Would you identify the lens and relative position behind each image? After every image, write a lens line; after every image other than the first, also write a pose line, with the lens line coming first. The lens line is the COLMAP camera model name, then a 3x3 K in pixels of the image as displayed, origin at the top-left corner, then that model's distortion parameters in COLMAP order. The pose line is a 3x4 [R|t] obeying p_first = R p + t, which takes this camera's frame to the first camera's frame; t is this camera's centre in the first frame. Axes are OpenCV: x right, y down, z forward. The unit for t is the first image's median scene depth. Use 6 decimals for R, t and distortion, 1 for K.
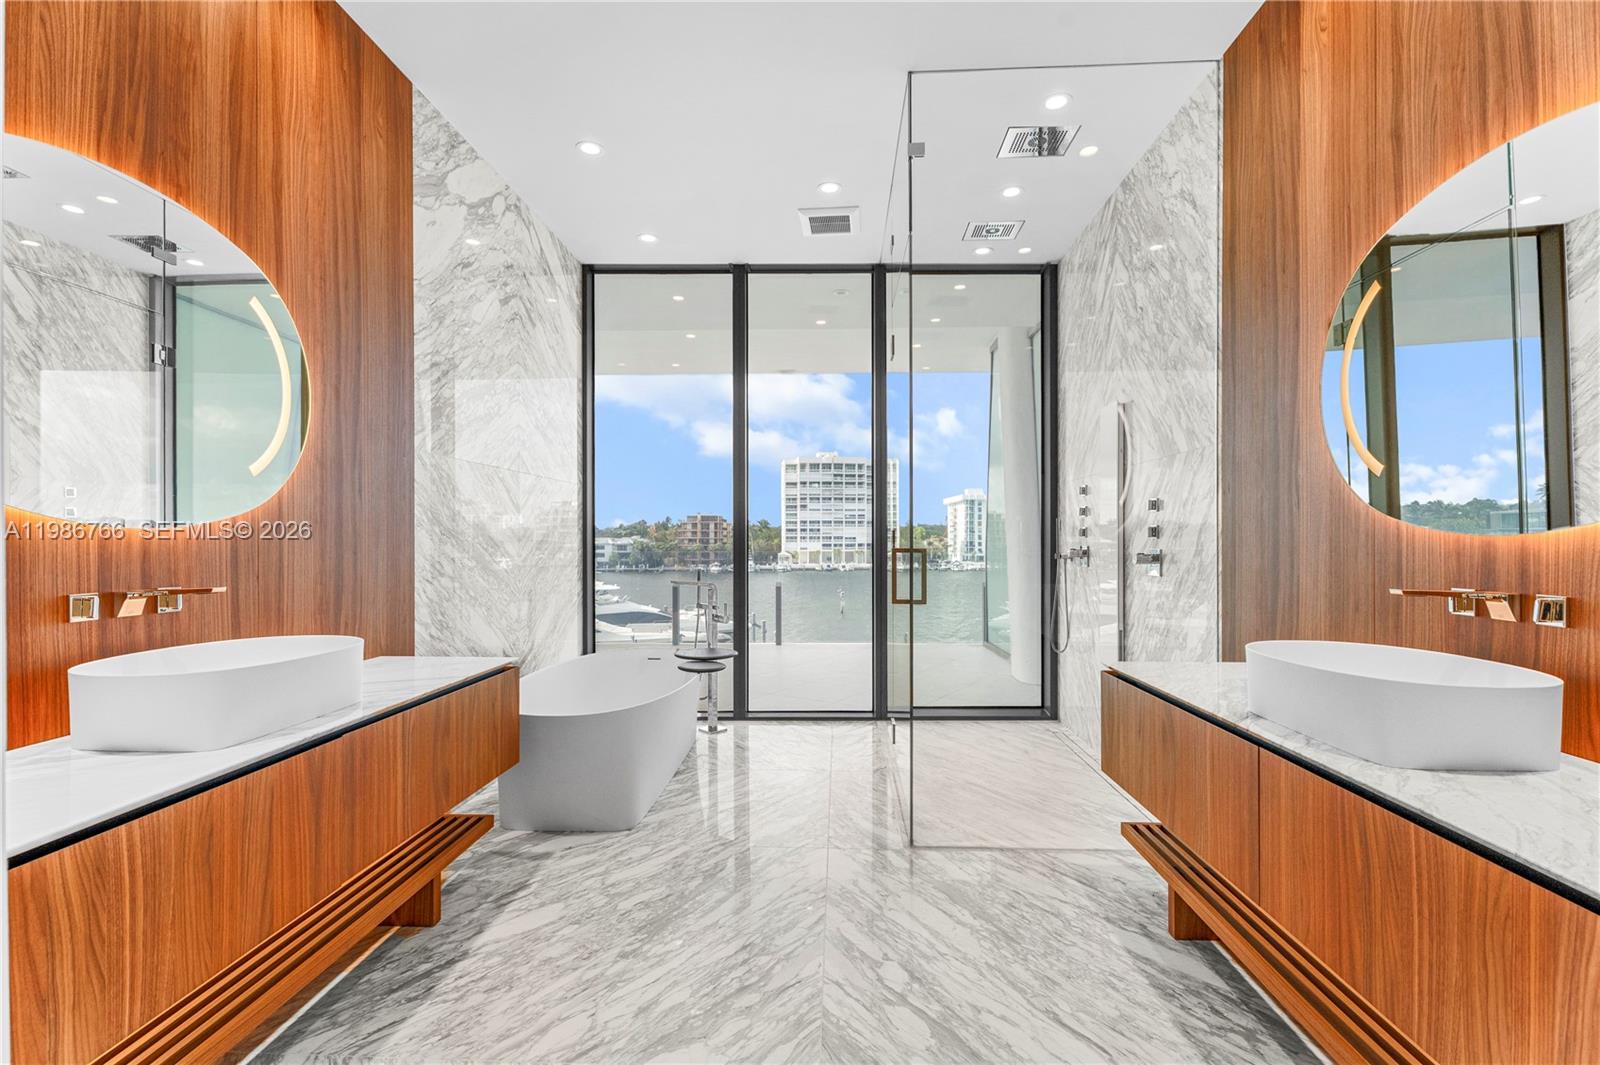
lens RADIAL K [[716.0, 0, 802.4], [0, 716.0, 541.2], [0, 0, 1]] dist [0.004058, -0.001398]
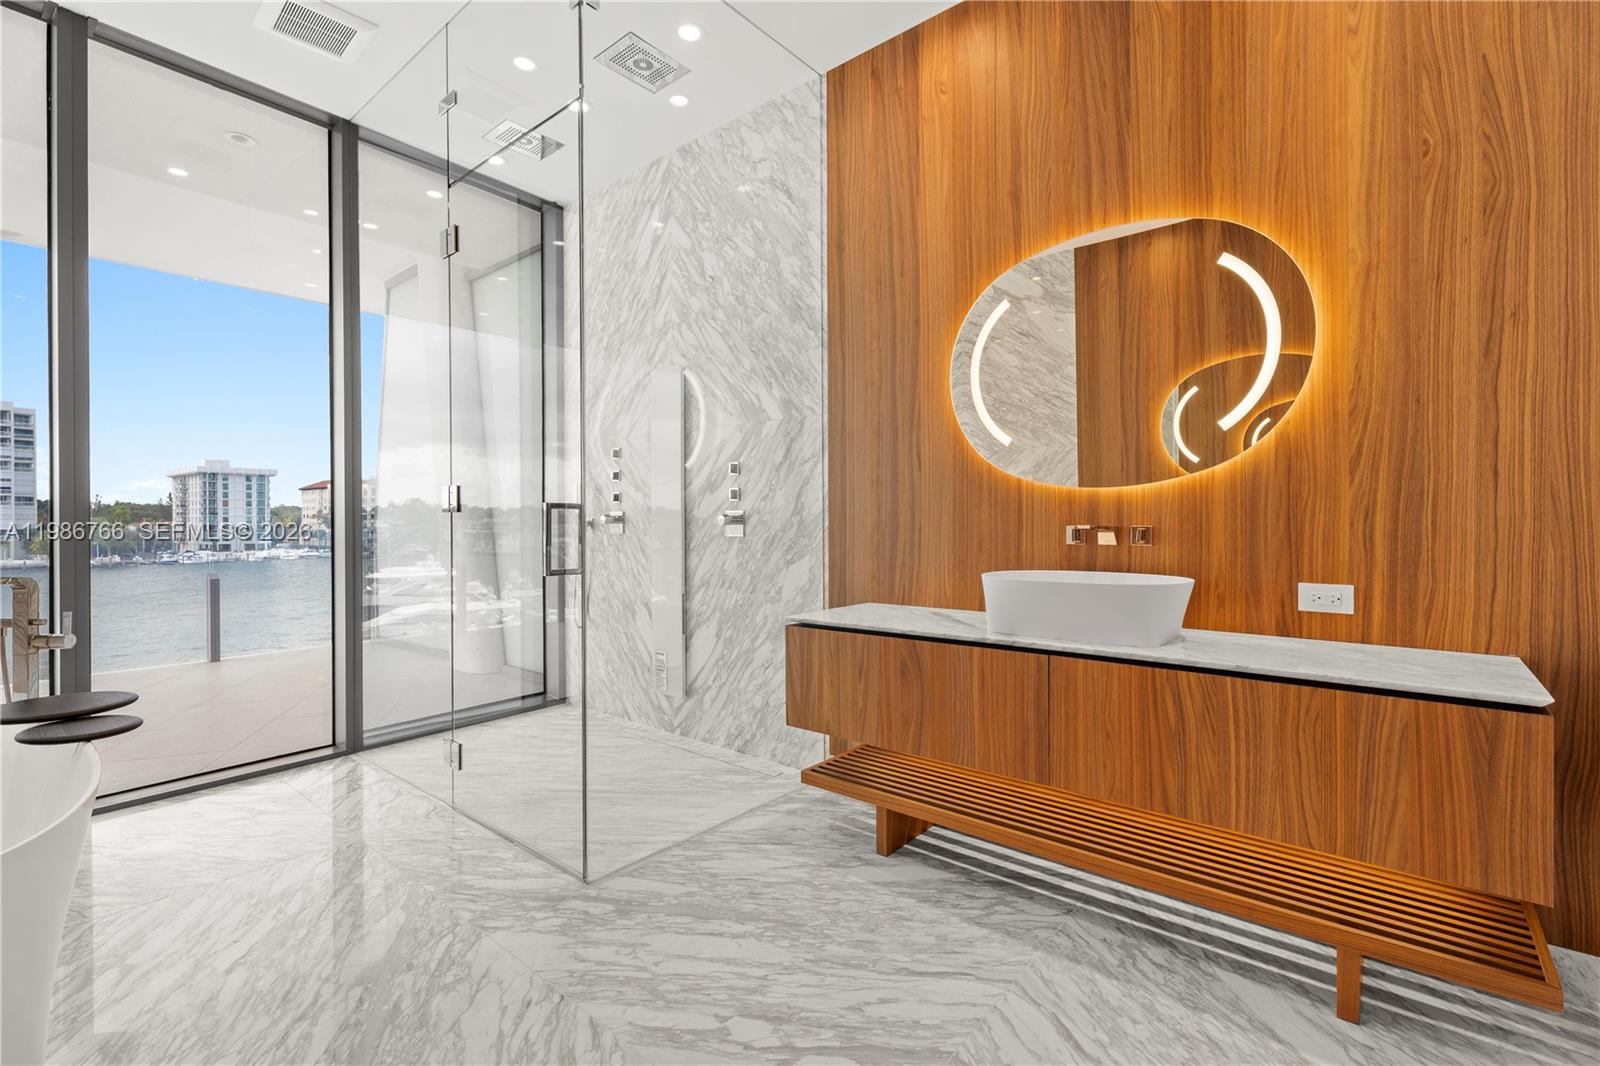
lens RADIAL K [[716.0, 0, 795.8], [0, 716.0, 522.0], [0, 0, 1]] dist [0.004058, -0.001398]
pose [[0.597954, -0.002432, 0.801527, -0.376870], [0.005884, 0.999982, -0.001355, 0.037801], [-0.801509, 0.005526, 0.597957, 0.388694]]
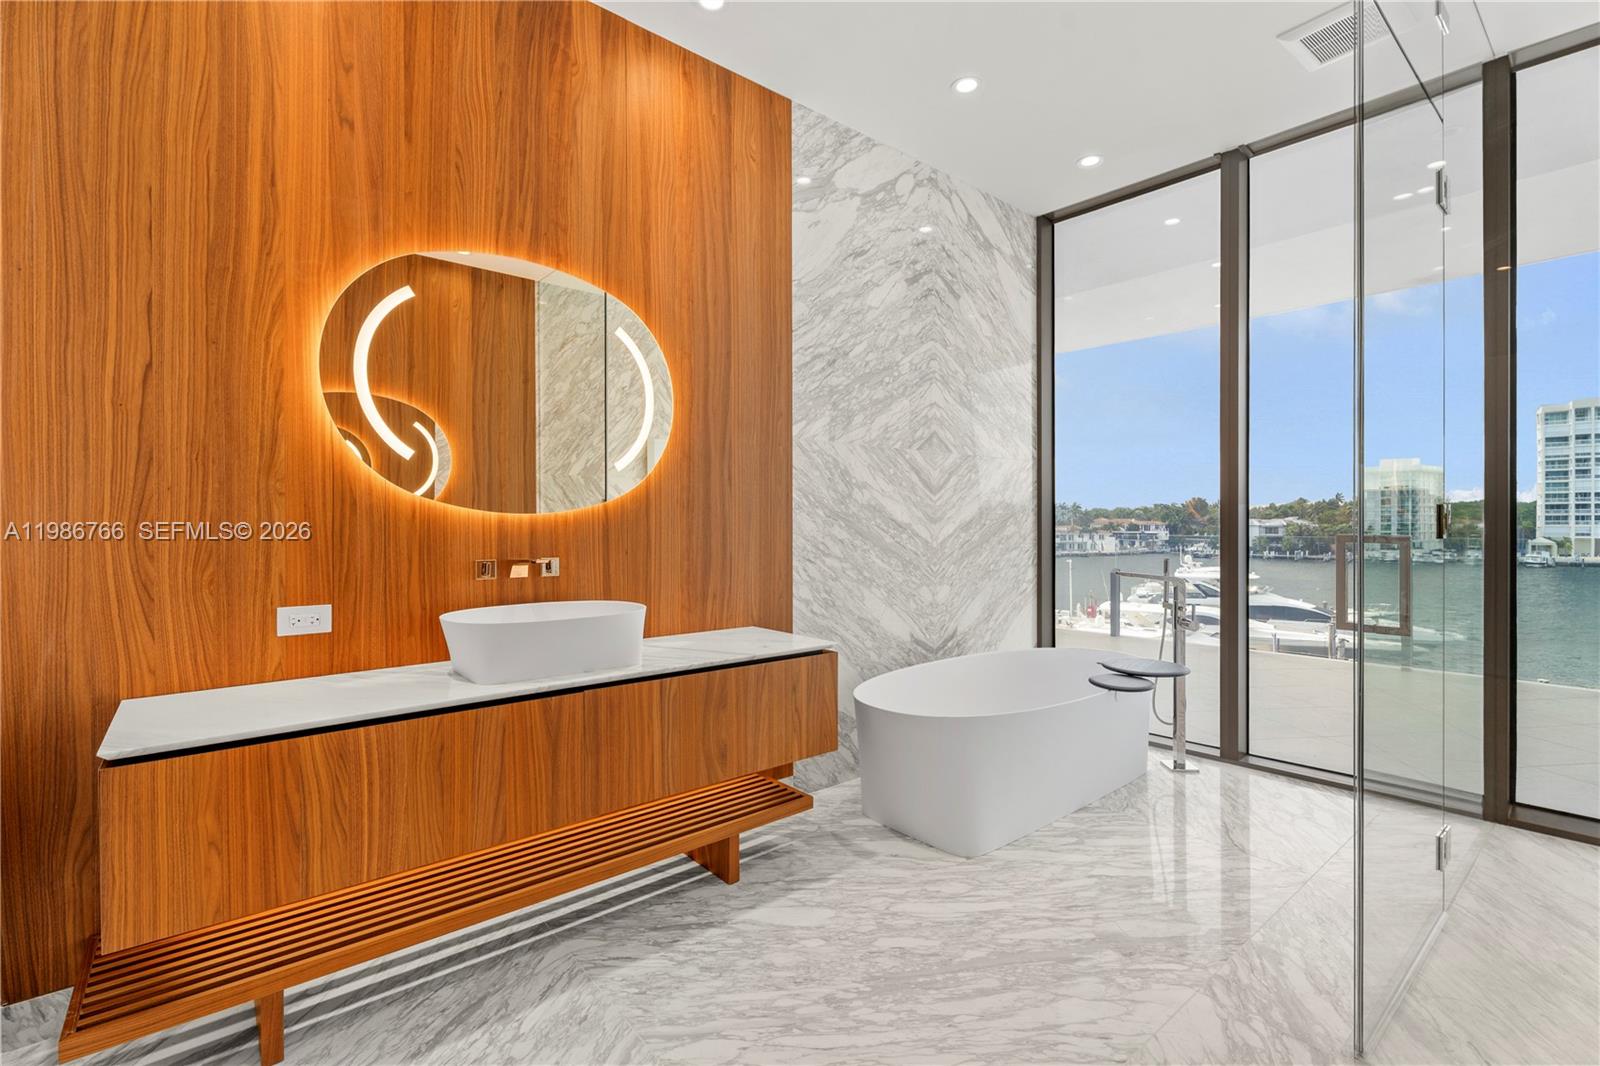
lens RADIAL K [[716.0, 0, 819.2], [0, 716.0, 525.0], [0, 0, 1]] dist [0.004058, -0.001398]
pose [[0.677932, 0.001782, -0.735123, 0.319364], [0.000273, 0.999996, 0.002676, 0.000093], [0.735125, -0.002014, 0.677929, 0.338113]]
